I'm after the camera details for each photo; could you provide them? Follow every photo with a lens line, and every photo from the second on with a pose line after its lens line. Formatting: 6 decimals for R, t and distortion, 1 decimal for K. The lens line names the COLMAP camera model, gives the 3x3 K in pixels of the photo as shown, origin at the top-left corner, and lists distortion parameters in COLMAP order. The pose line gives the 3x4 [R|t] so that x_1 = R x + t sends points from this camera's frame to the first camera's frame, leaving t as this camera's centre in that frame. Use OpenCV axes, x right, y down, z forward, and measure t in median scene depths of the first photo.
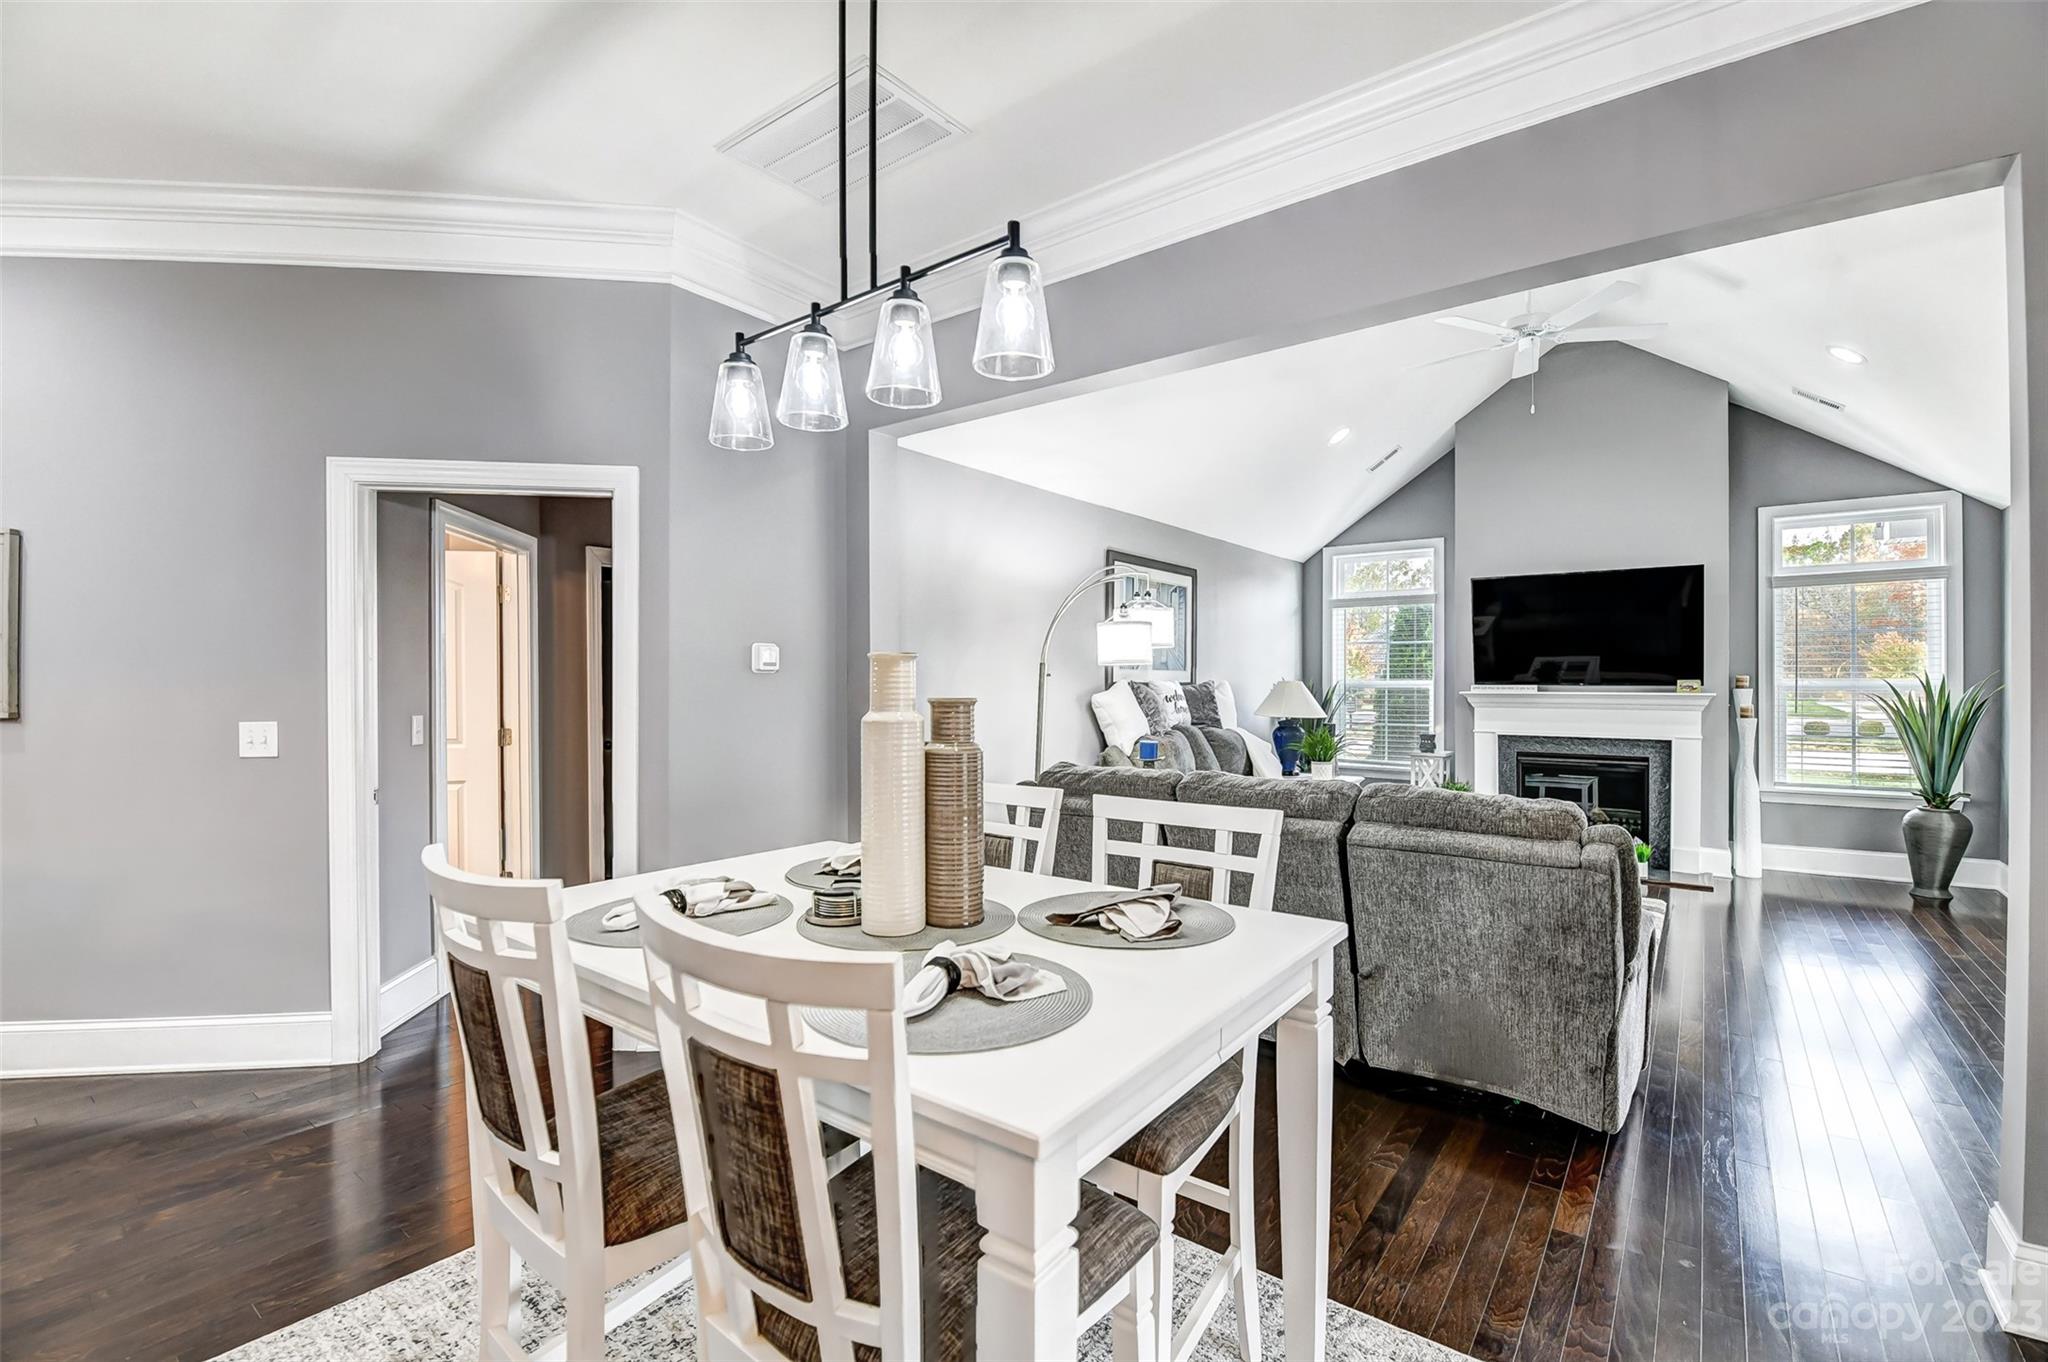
lens RADIAL K [[881.6, 0, 1034.6], [0, 881.6, 676.9], [0, 0, 1]] dist [-0.002637, -0.010113]
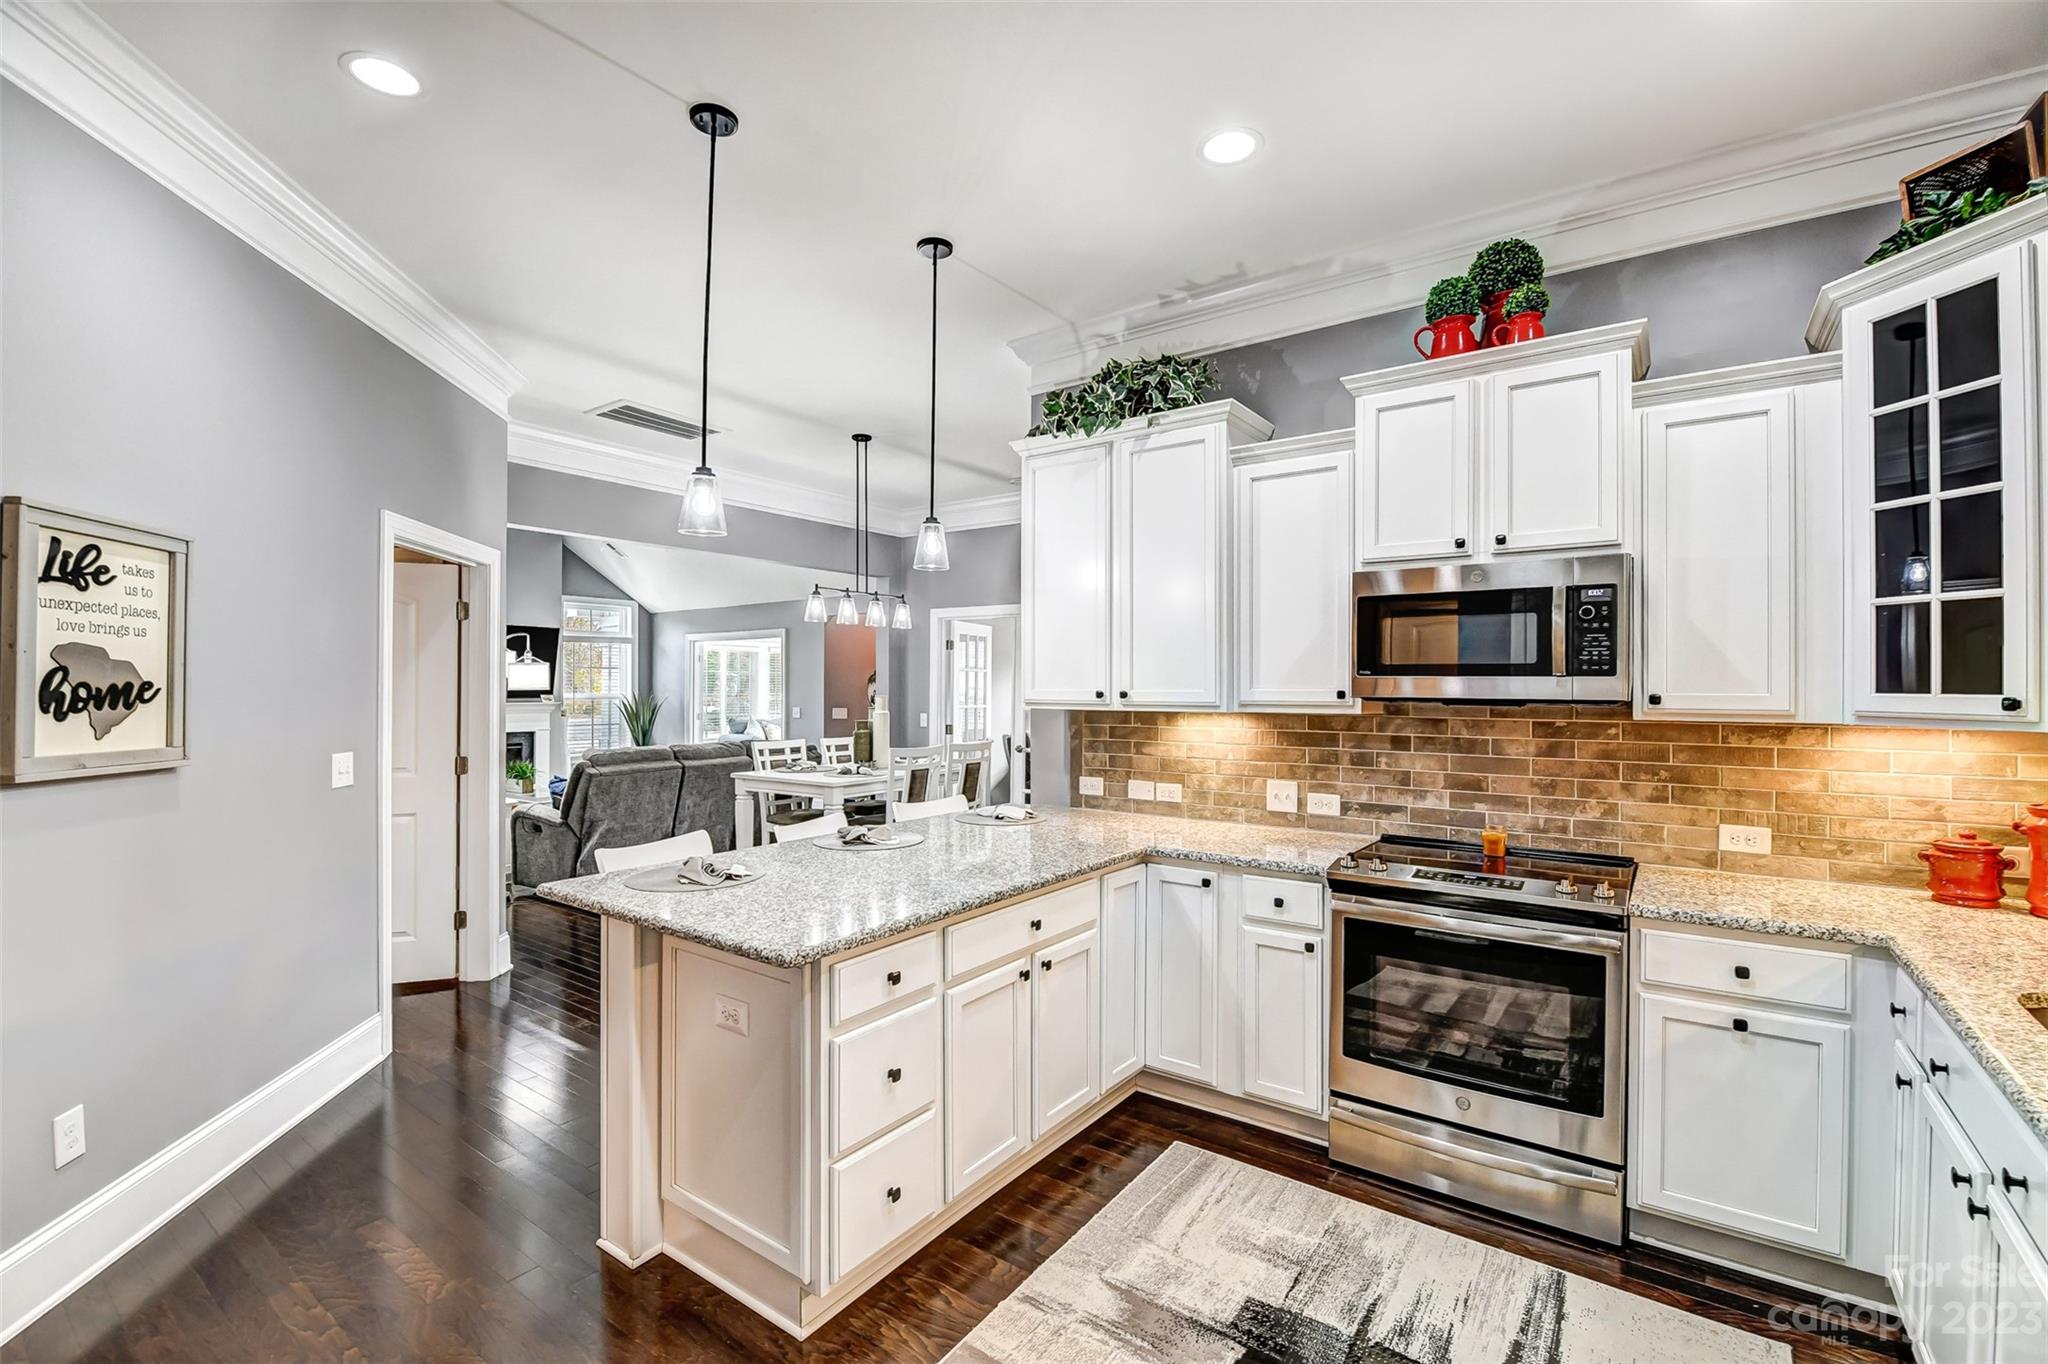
lens RADIAL K [[890.0, 0, 1035.0], [0, 890.0, 682.4], [0, 0, 1]] dist [0.001041, -0.010351]
pose [[-0.021744, 0.004211, 0.999755, -0.984188], [-0.000323, 0.999991, -0.004219, -0.013446], [-0.999764, -0.000414, -0.021743, 0.099336]]
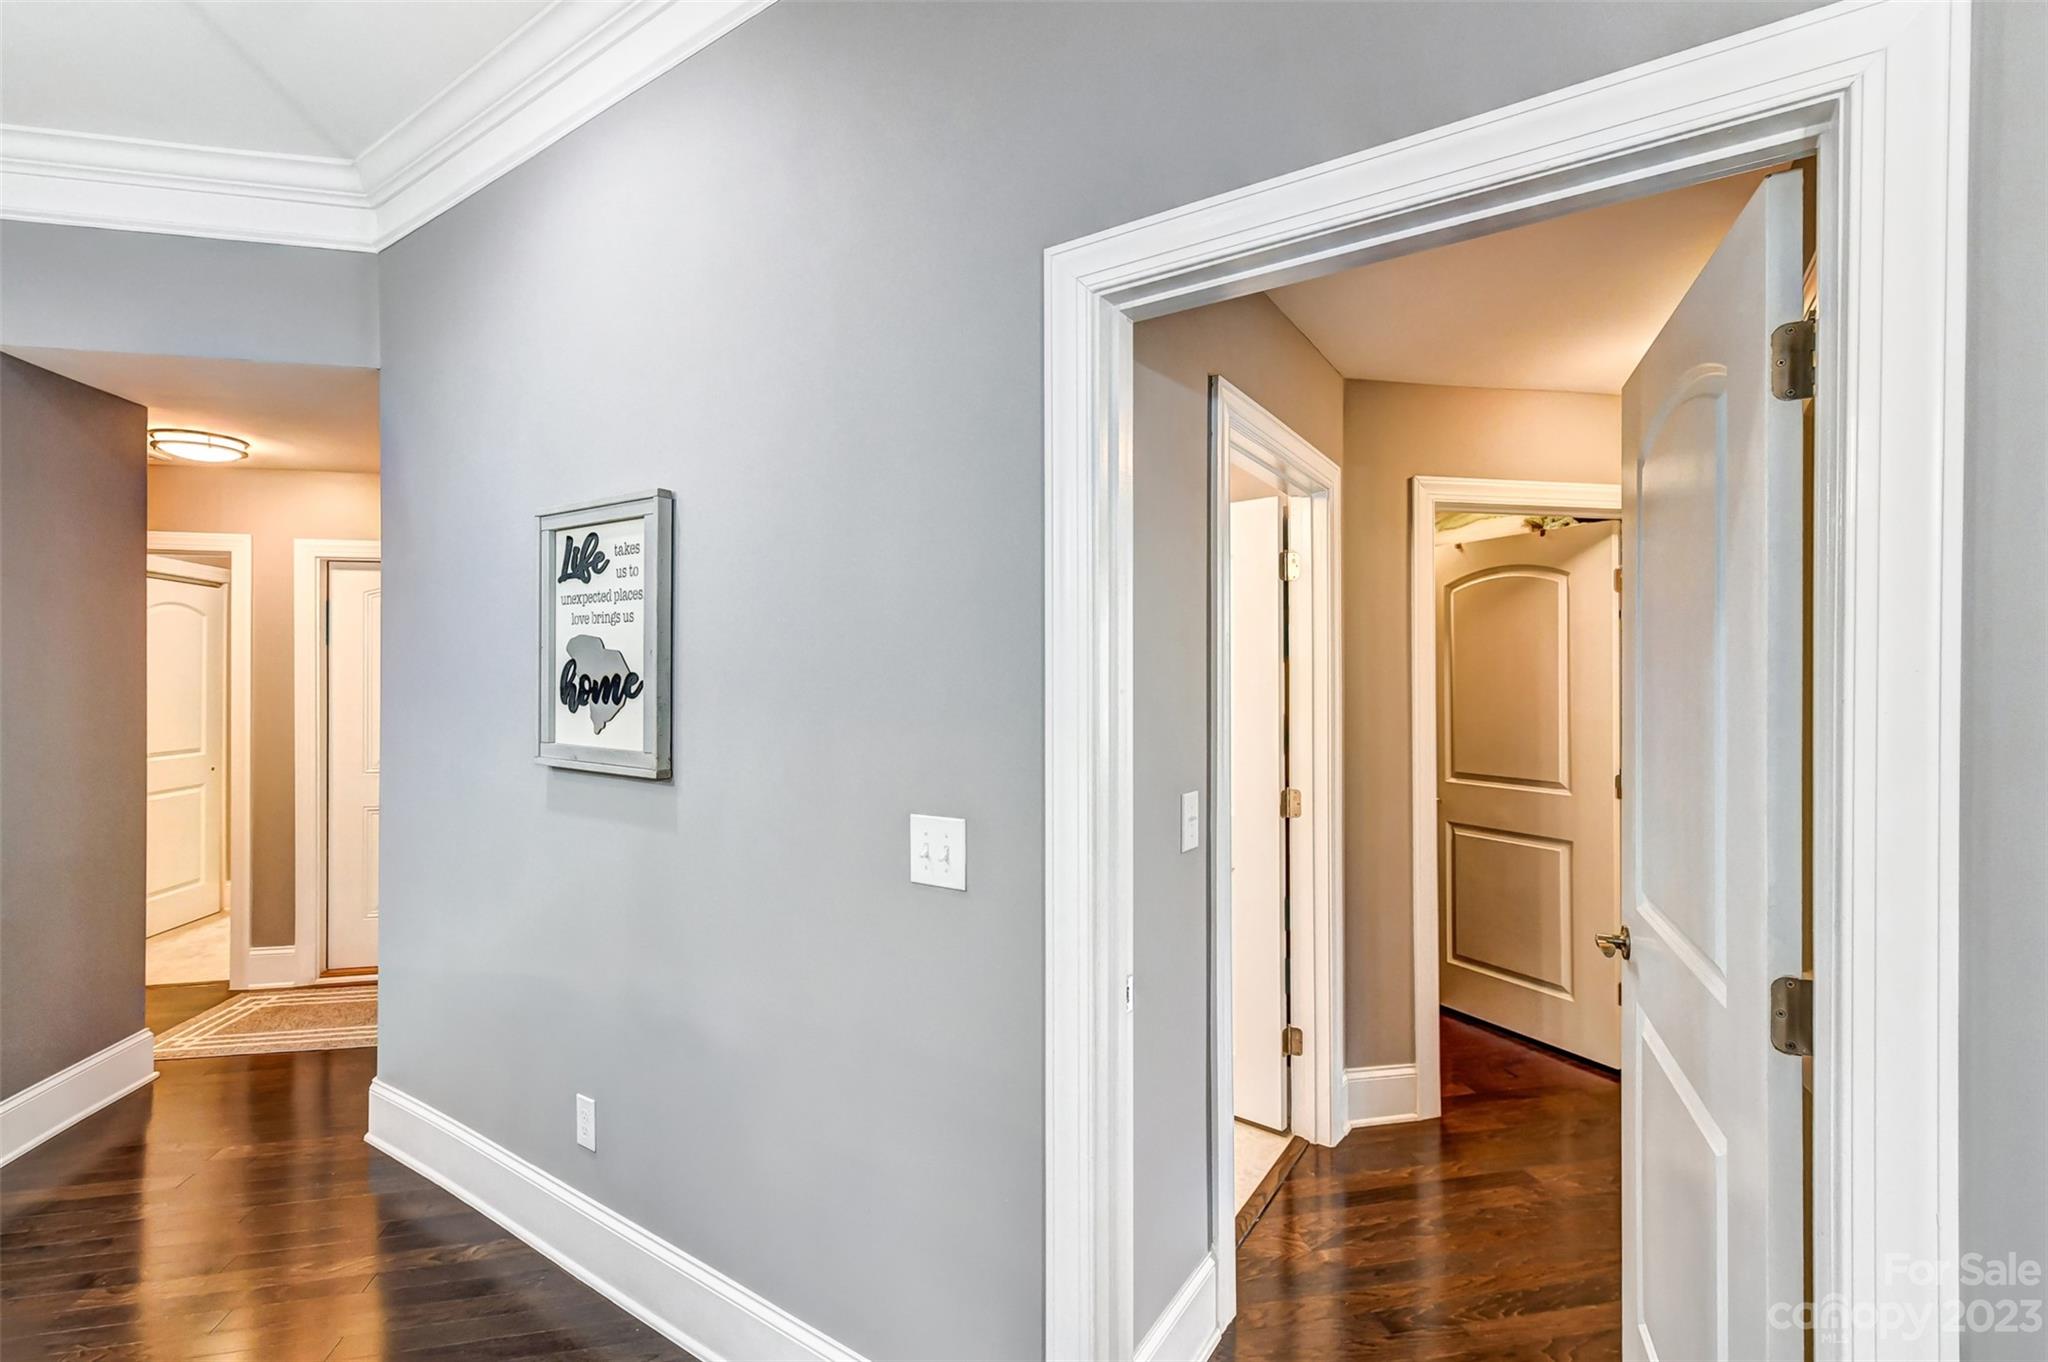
lens RADIAL K [[890.0, 0, 1035.0], [0, 890.0, 681.4], [0, 0, 1]] dist [0.001041, -0.010351]
pose [[0.748607, 0.005355, -0.662993, -0.253393], [-0.001210, 0.999977, 0.006709, -0.014677], [0.663013, -0.004220, 0.748596, 0.326769]]
